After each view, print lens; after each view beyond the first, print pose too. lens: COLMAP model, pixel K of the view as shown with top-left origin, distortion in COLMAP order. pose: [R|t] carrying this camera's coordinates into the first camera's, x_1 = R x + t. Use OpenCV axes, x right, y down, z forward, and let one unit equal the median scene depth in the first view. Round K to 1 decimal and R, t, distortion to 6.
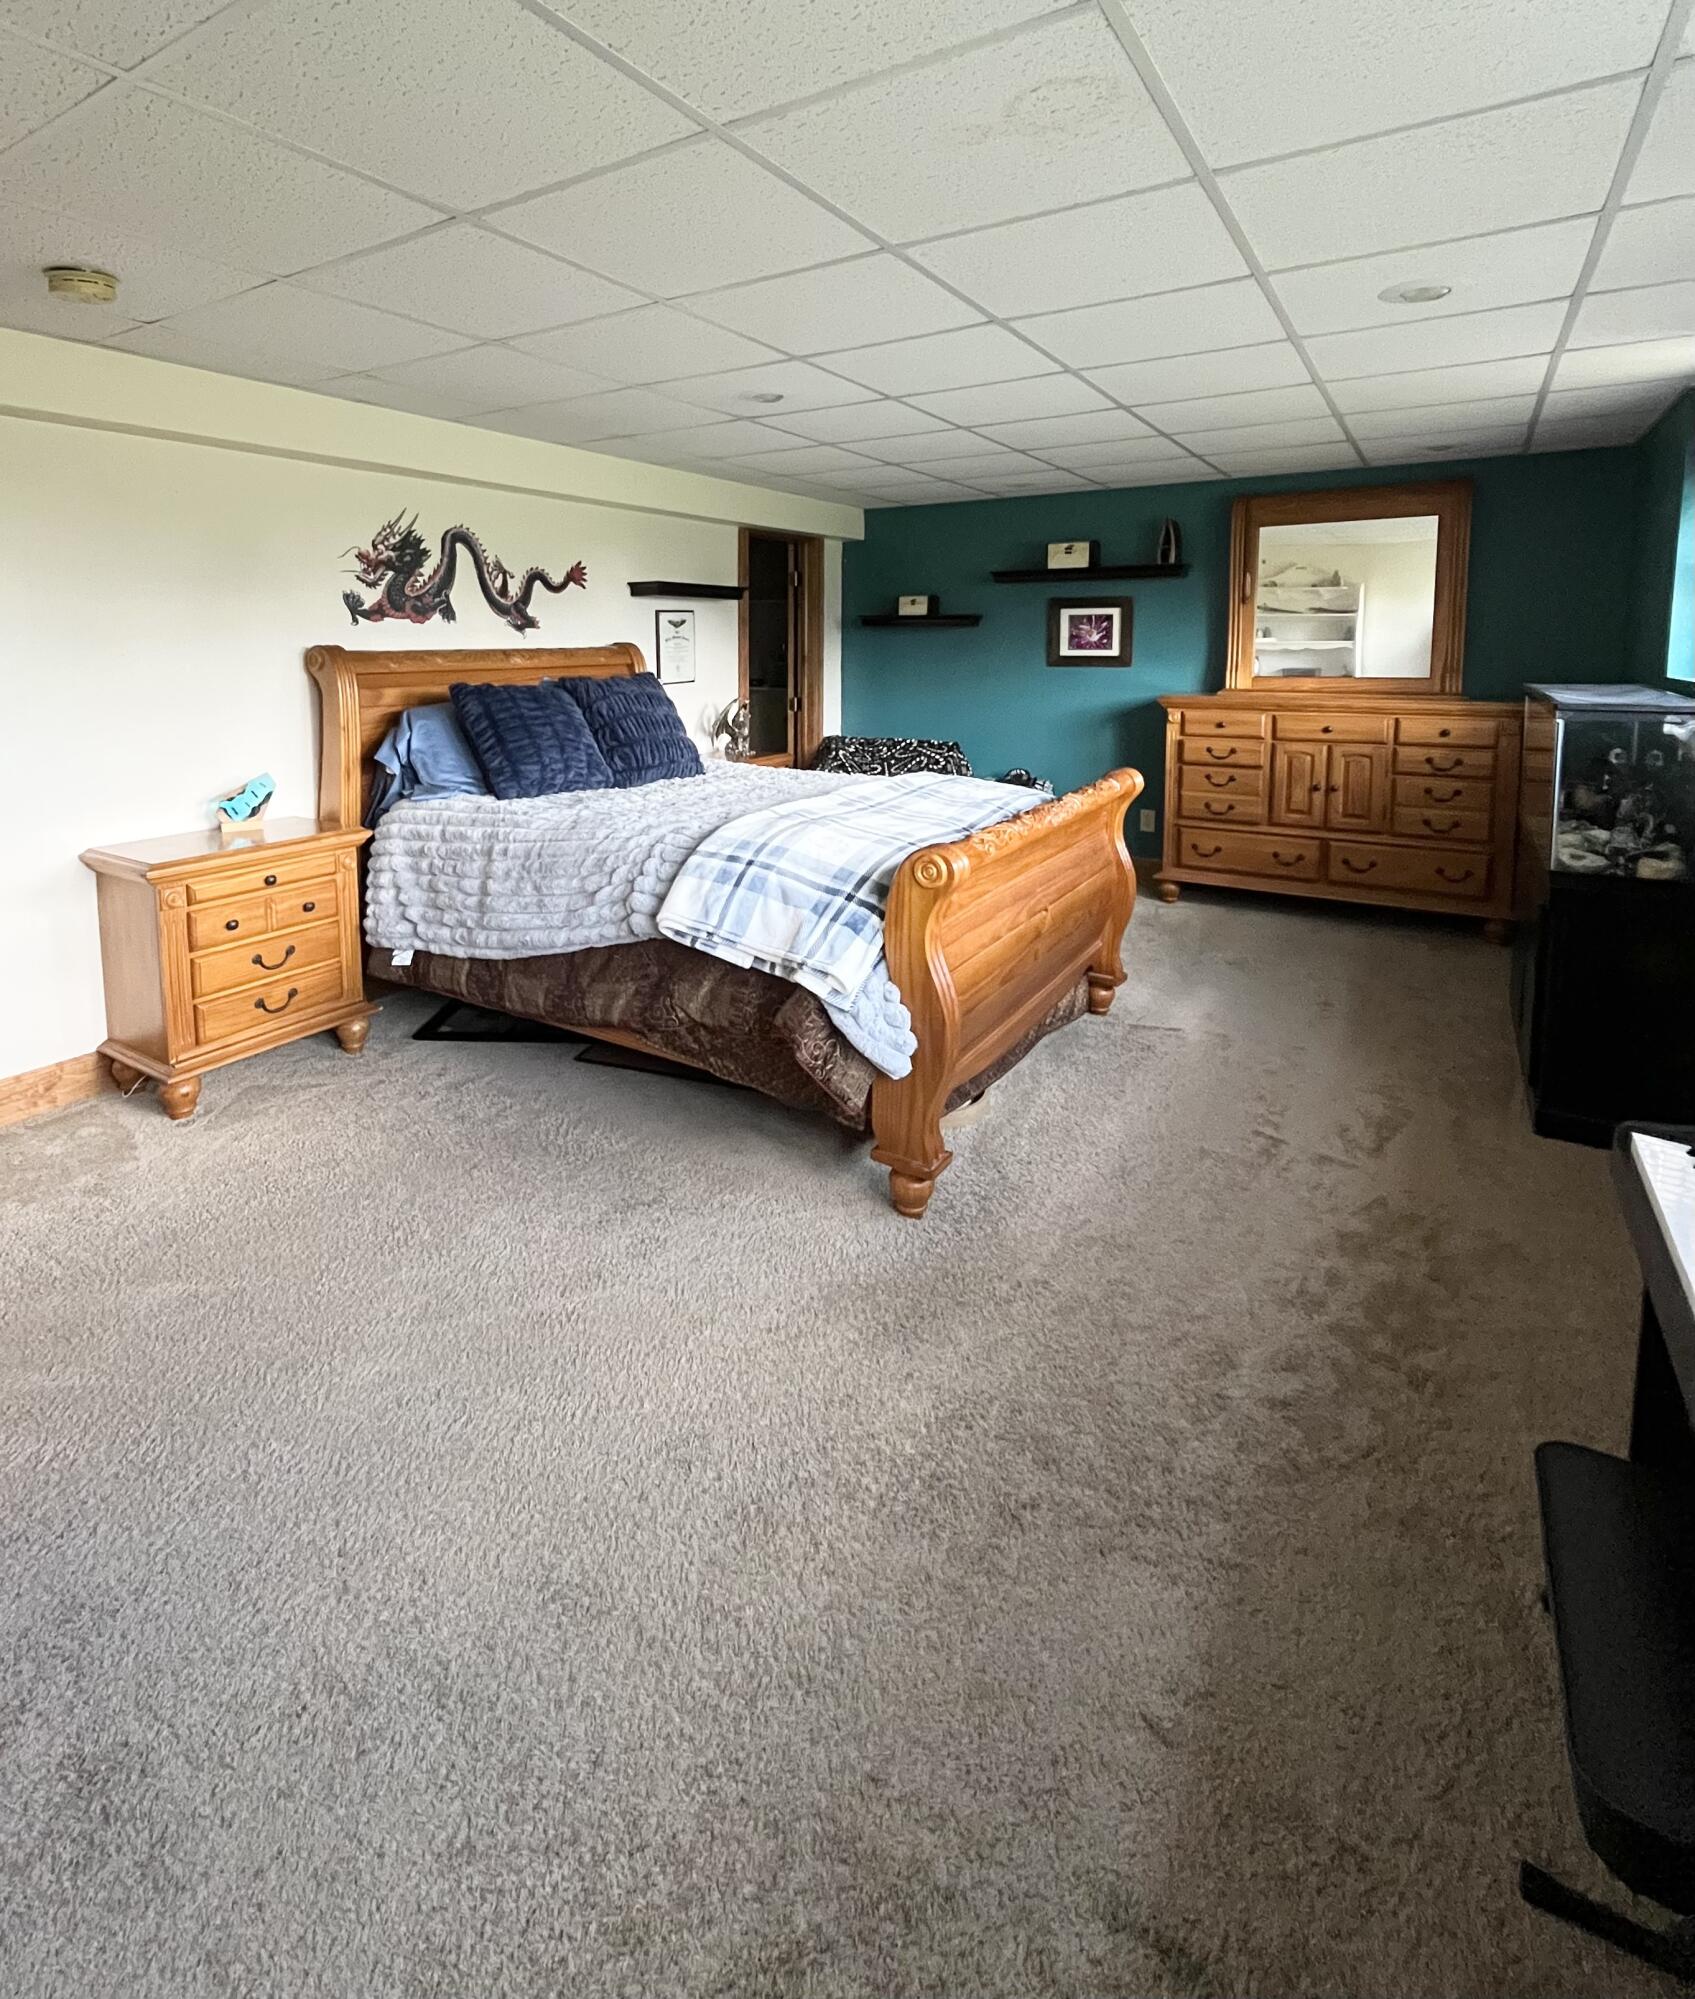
lens RADIAL K [[937.7, 0, 843.0], [0, 937.7, 1004.6], [0, 0, 1]] dist [0.000916, 0.000057]
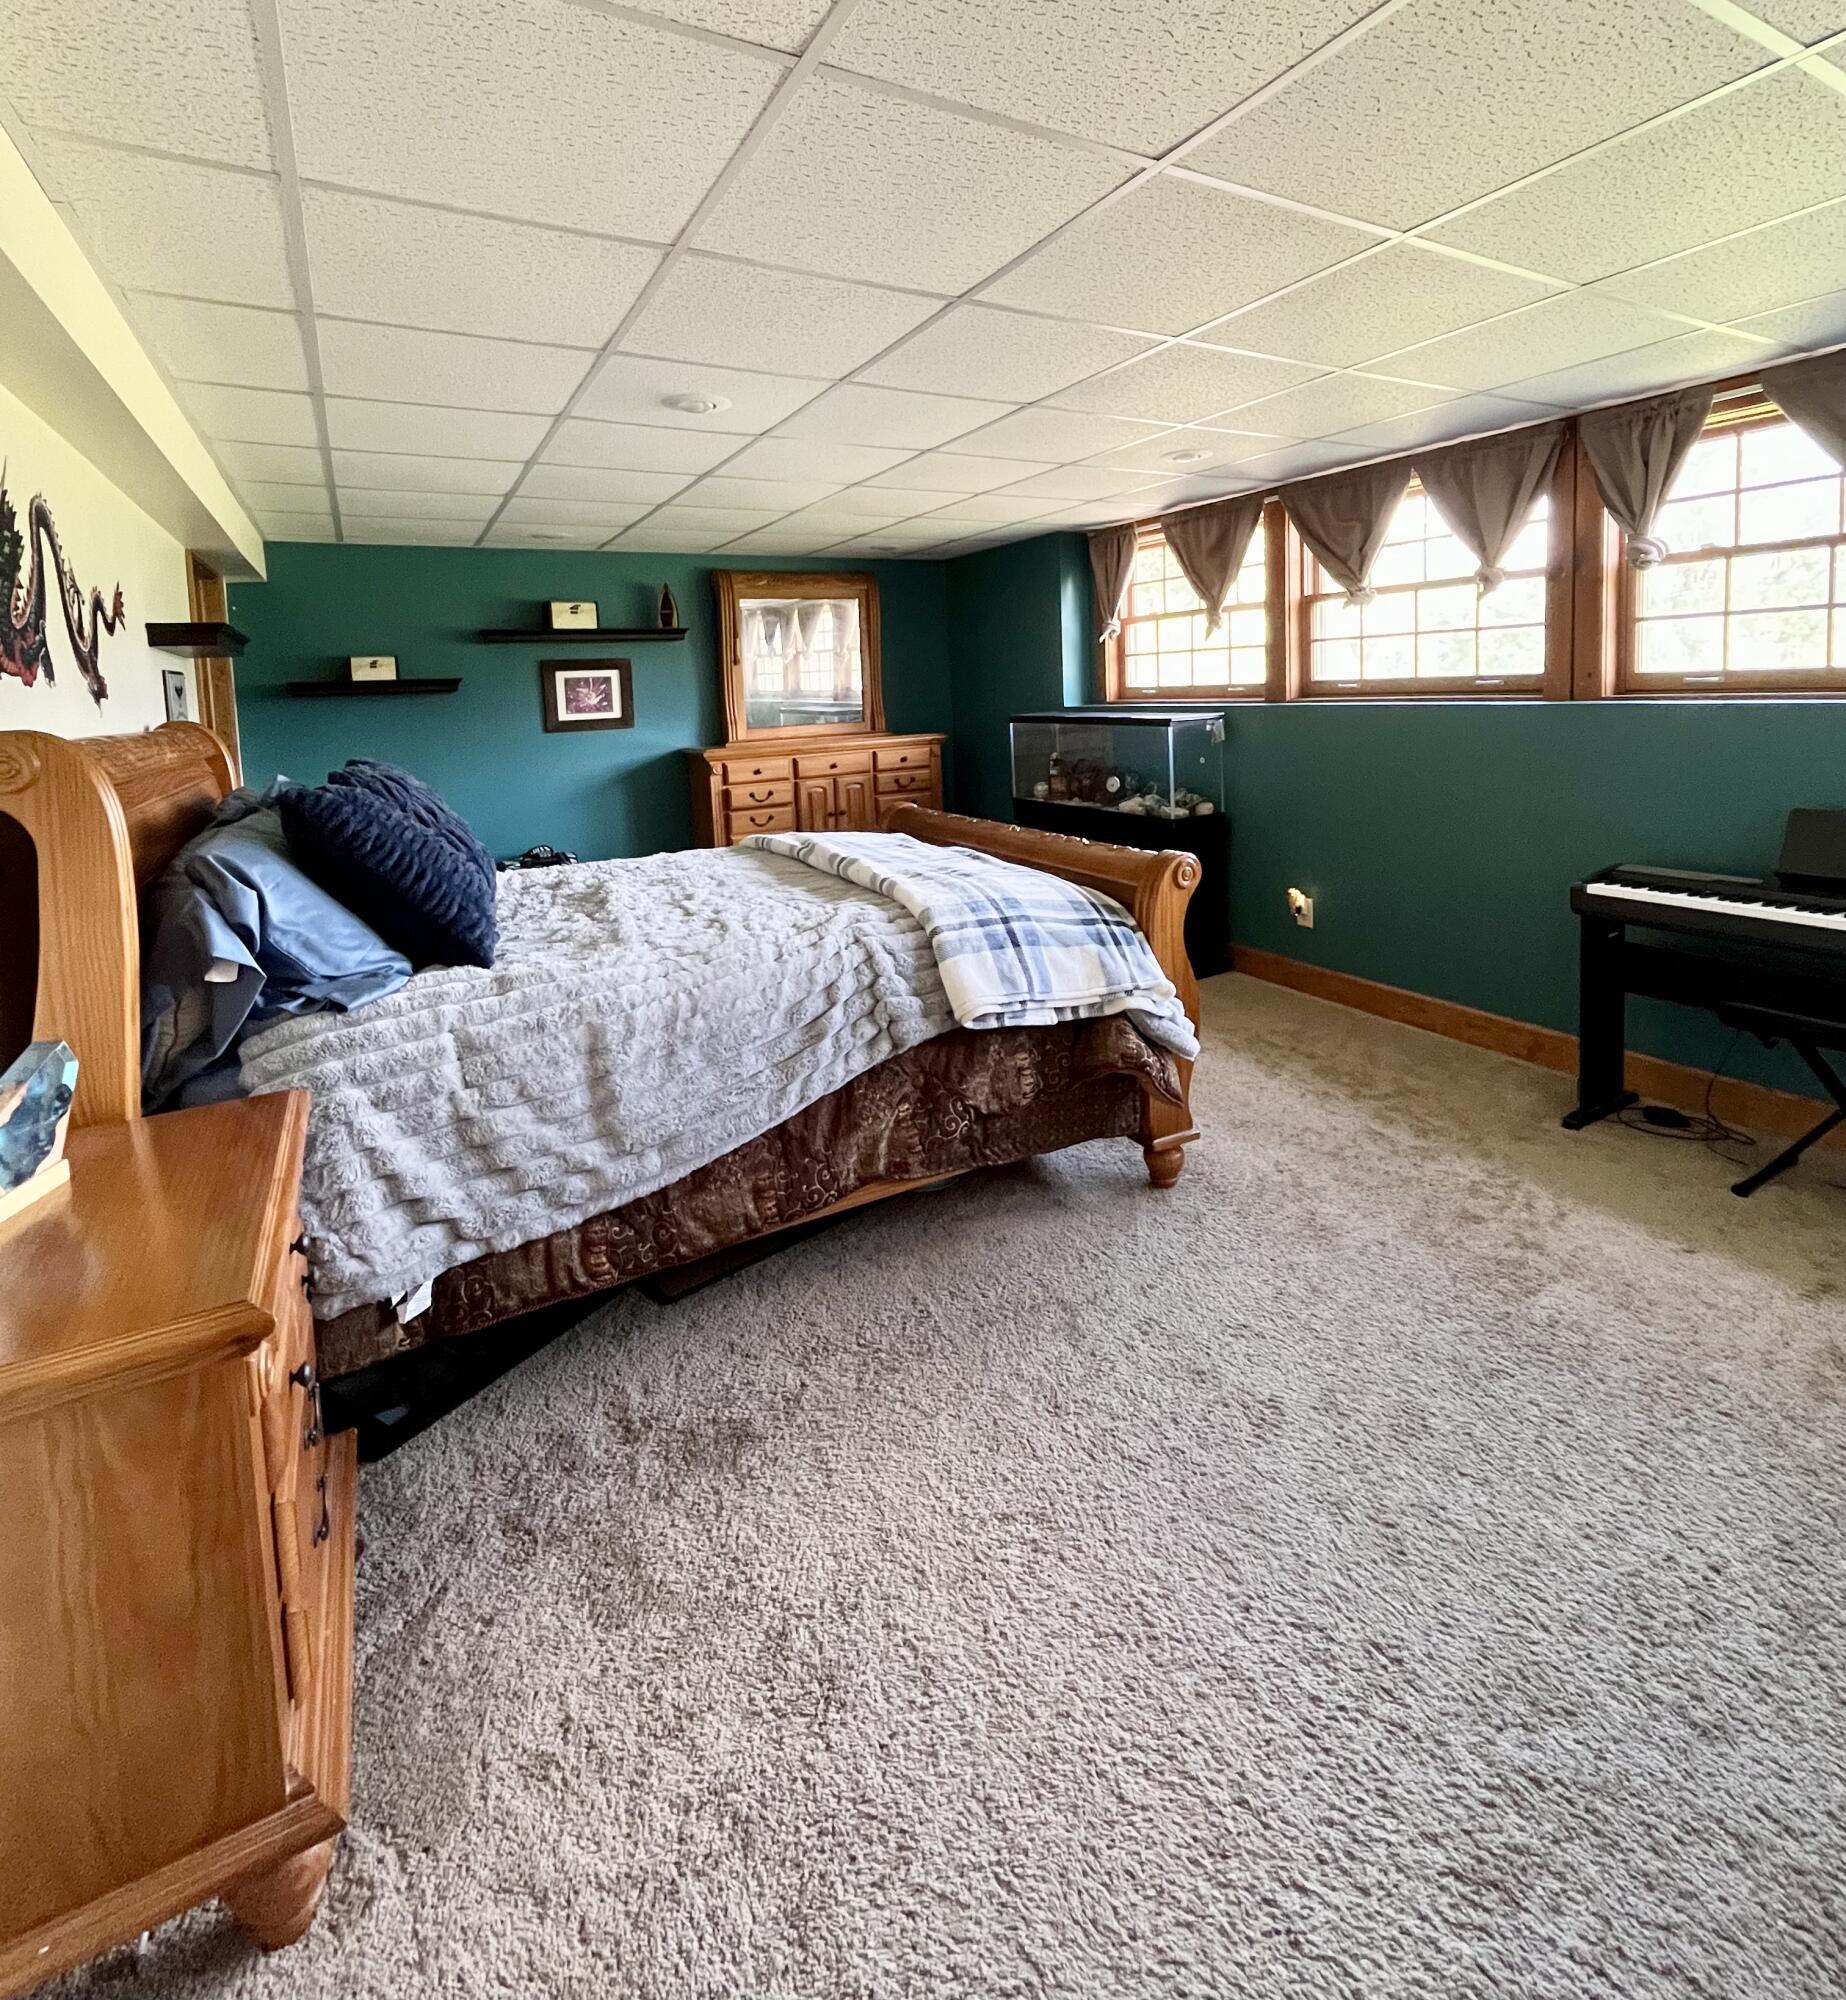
lens RADIAL K [[918.5, 0, 916.0], [0, 918.5, 999.1], [0, 0, 1]] dist [0.002069, 0.000628]
pose [[0.491591, -0.294507, 0.819515, -0.470095], [0.351426, 0.928135, 0.122737, -0.114402], [-0.796767, 0.227663, 0.559760, 0.299739]]
